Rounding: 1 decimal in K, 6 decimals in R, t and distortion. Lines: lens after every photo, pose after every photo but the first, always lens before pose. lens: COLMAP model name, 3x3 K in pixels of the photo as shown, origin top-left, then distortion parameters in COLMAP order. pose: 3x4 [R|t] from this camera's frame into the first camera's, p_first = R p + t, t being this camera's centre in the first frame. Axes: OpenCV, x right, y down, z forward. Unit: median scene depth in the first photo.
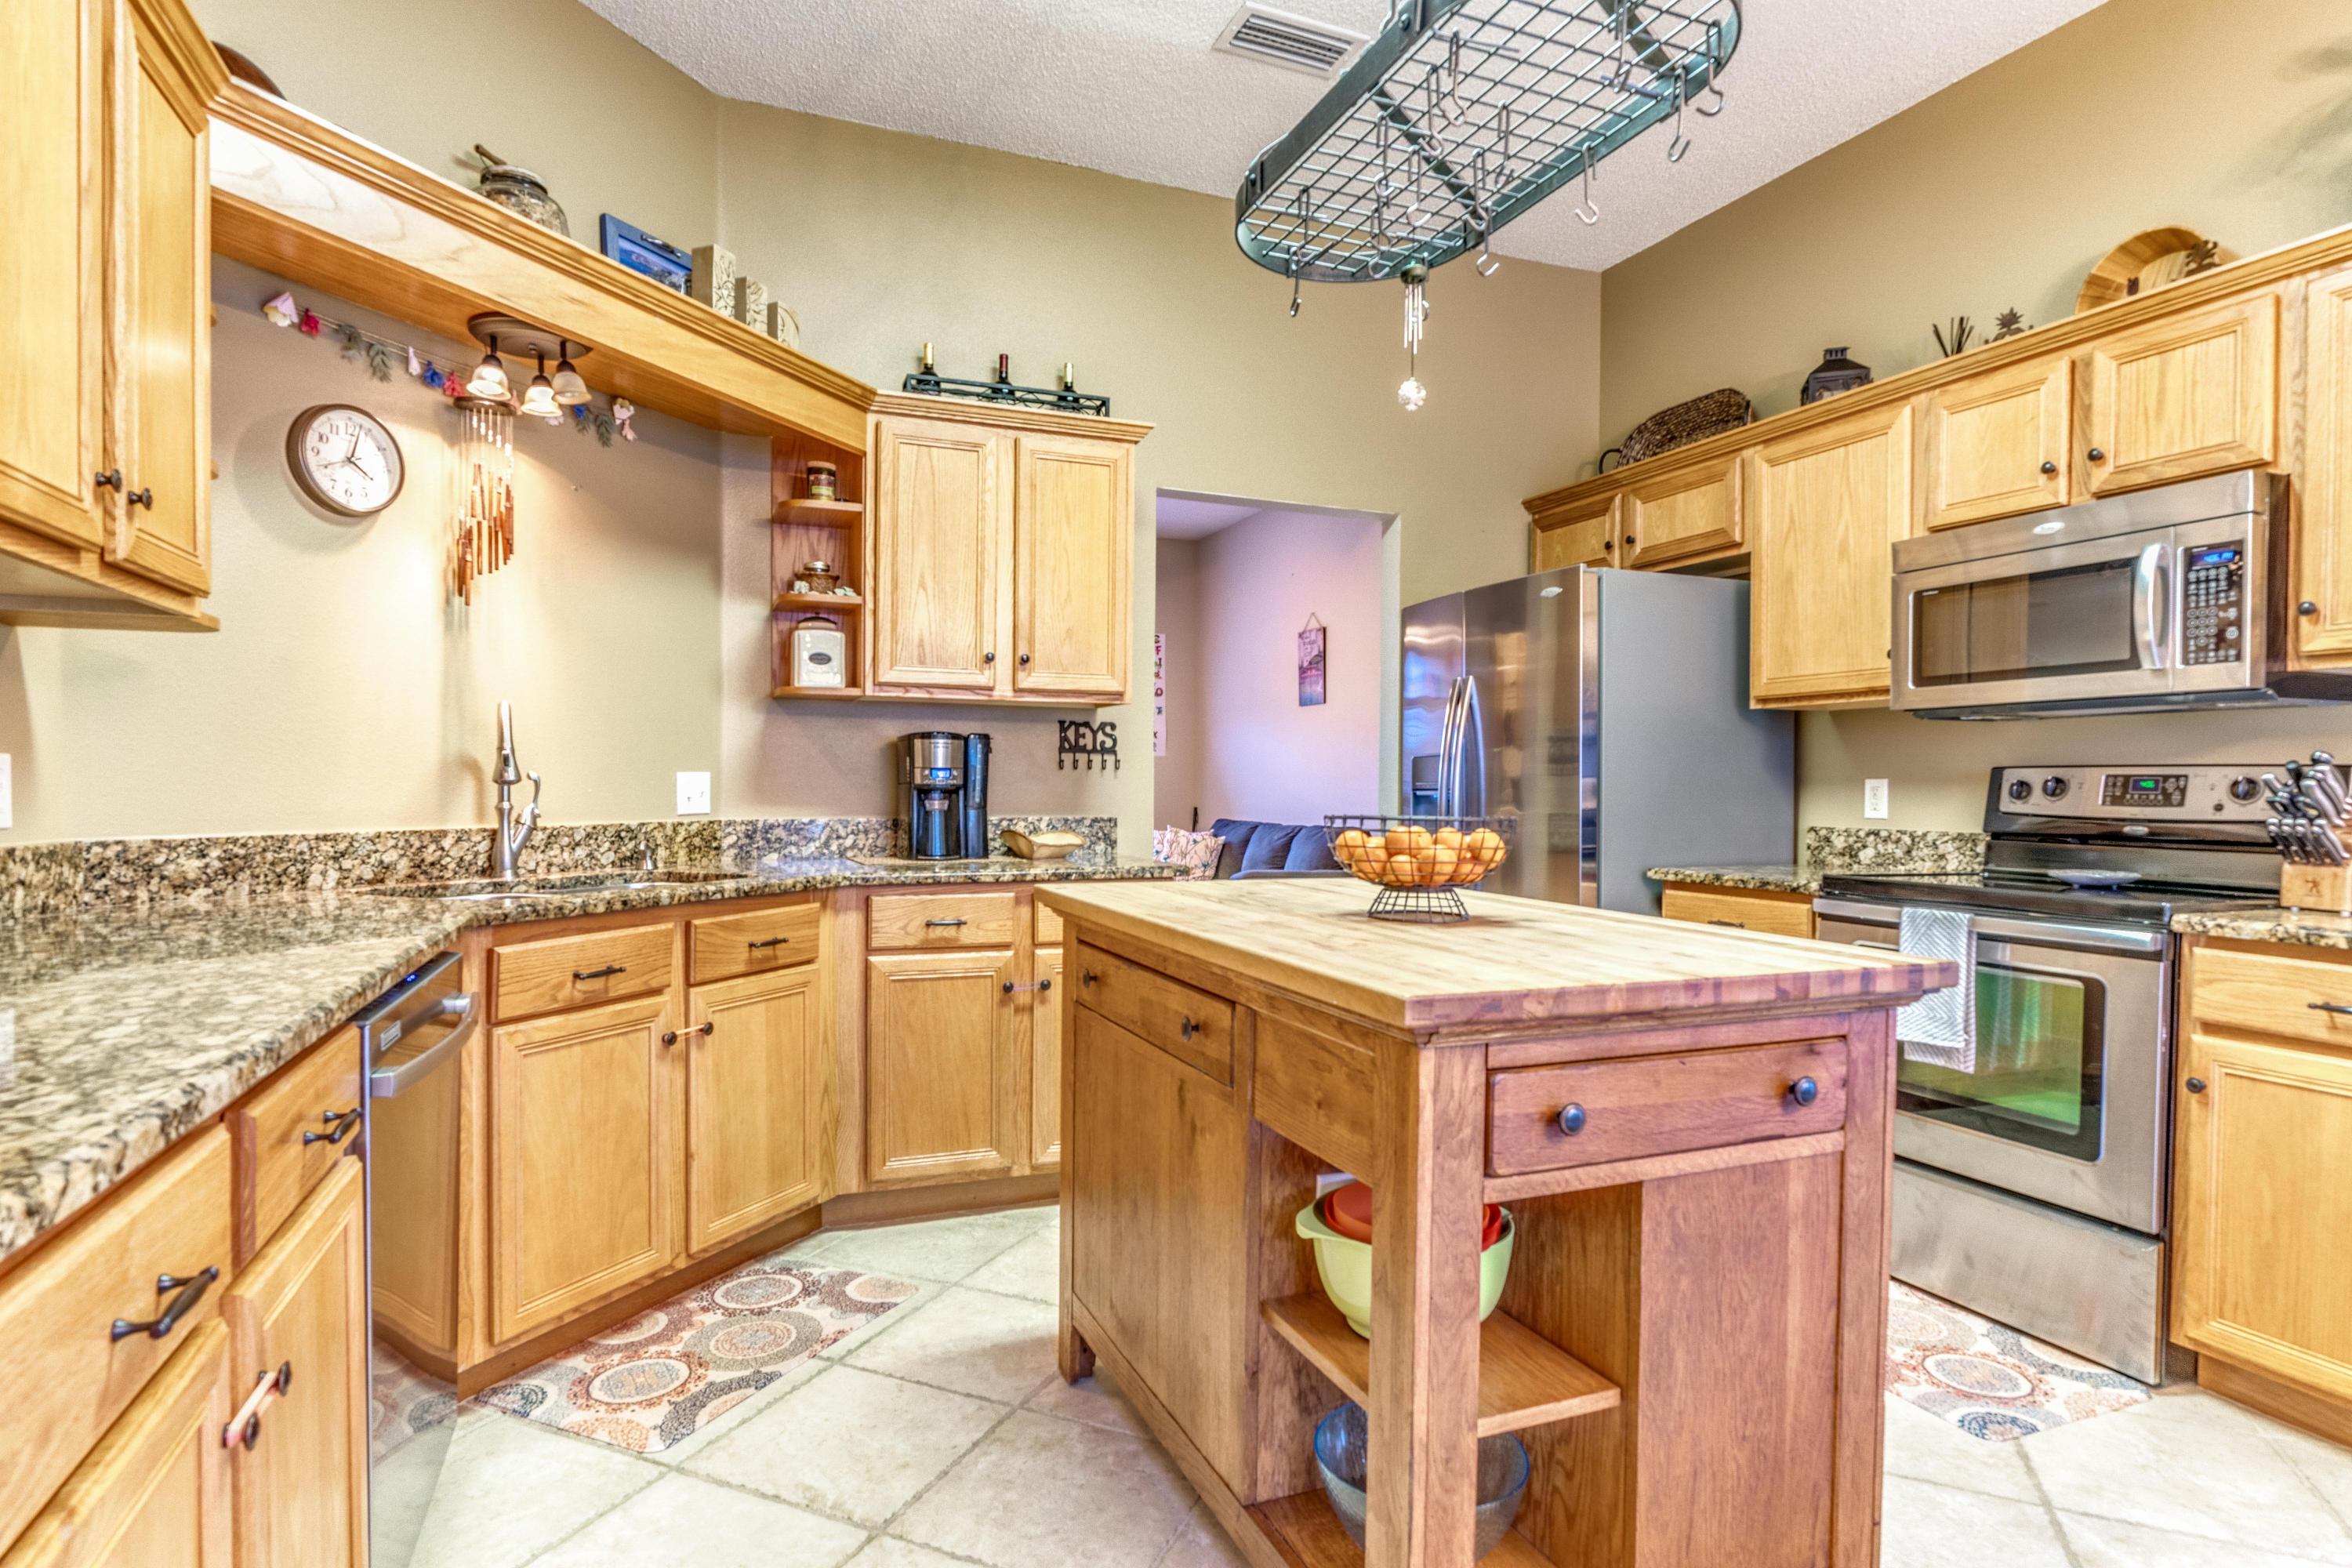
lens RADIAL K [[1257.3, 0, 1199.6], [0, 1257.3, 814.3], [0, 0, 1]] dist [-0.012464, 0.000767]
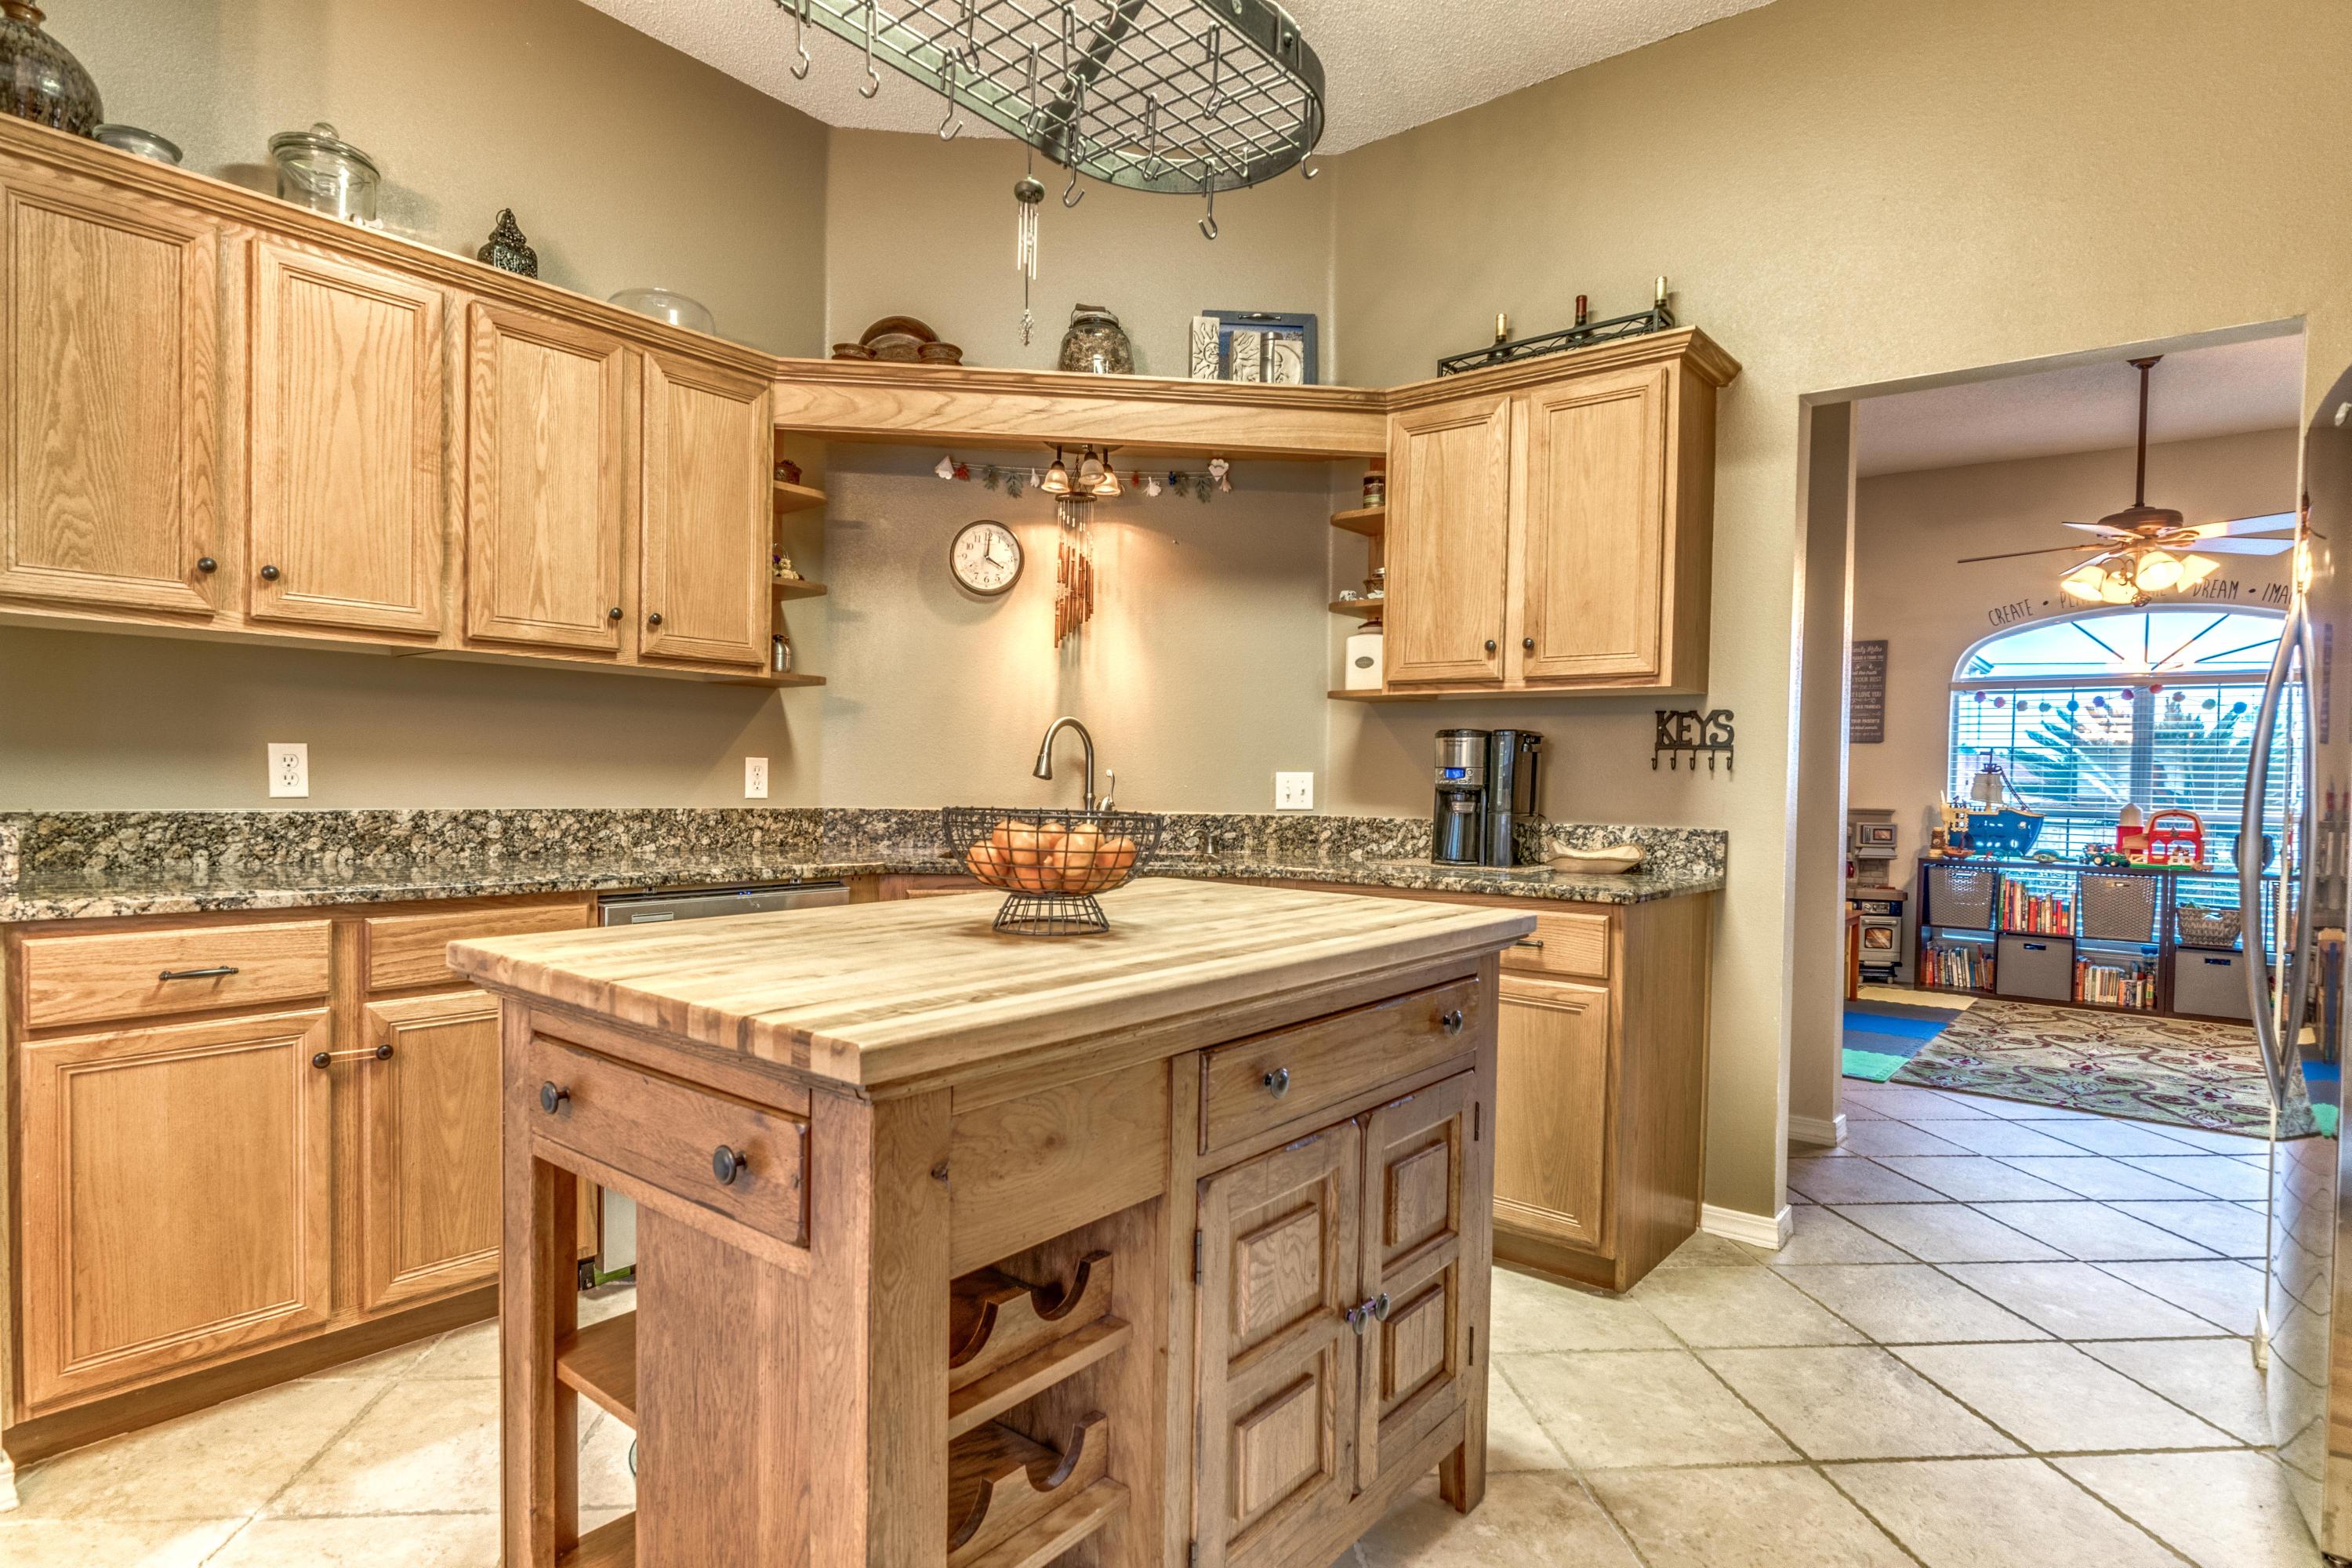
lens RADIAL K [[1257.3, 0, 1141.5], [0, 1257.3, 818.8], [0, 0, 1]] dist [-0.012464, 0.000767]
pose [[0.452063, 0.030943, -0.891449, 0.551353], [-0.036241, 0.999210, 0.016305, -0.005458], [0.891249, 0.024936, 0.452827, 0.377463]]
